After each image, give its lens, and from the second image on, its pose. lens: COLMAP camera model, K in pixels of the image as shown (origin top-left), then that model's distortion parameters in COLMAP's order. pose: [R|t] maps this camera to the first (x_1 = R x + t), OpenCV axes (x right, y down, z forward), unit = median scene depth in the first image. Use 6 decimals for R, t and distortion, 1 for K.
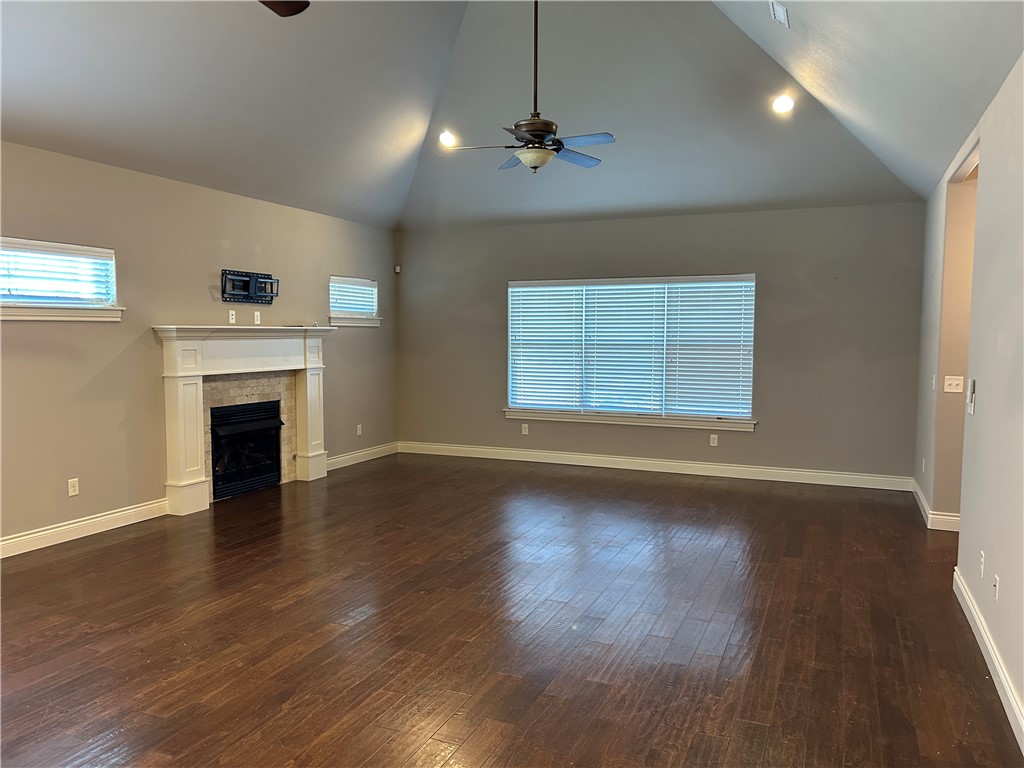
lens RADIAL K [[775.3, 0, 515.6], [0, 775.3, 381.1], [0, 0, 1]] dist [0.044499, -0.049629]
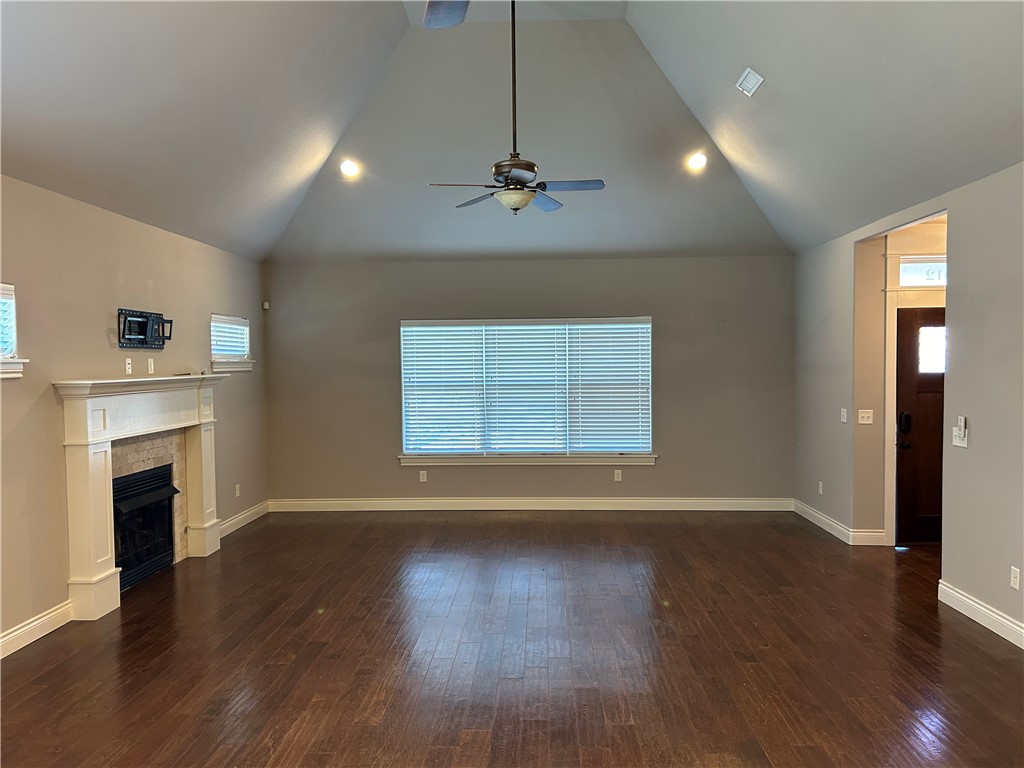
lens RADIAL K [[775.3, 0, 514.4], [0, 775.3, 385.4], [0, 0, 1]] dist [0.044499, -0.049629]
pose [[0.934345, -0.024935, 0.355497, -0.245386], [0.035820, 0.999068, -0.024070, -0.024617], [-0.354566, 0.035224, 0.934367, 0.080163]]
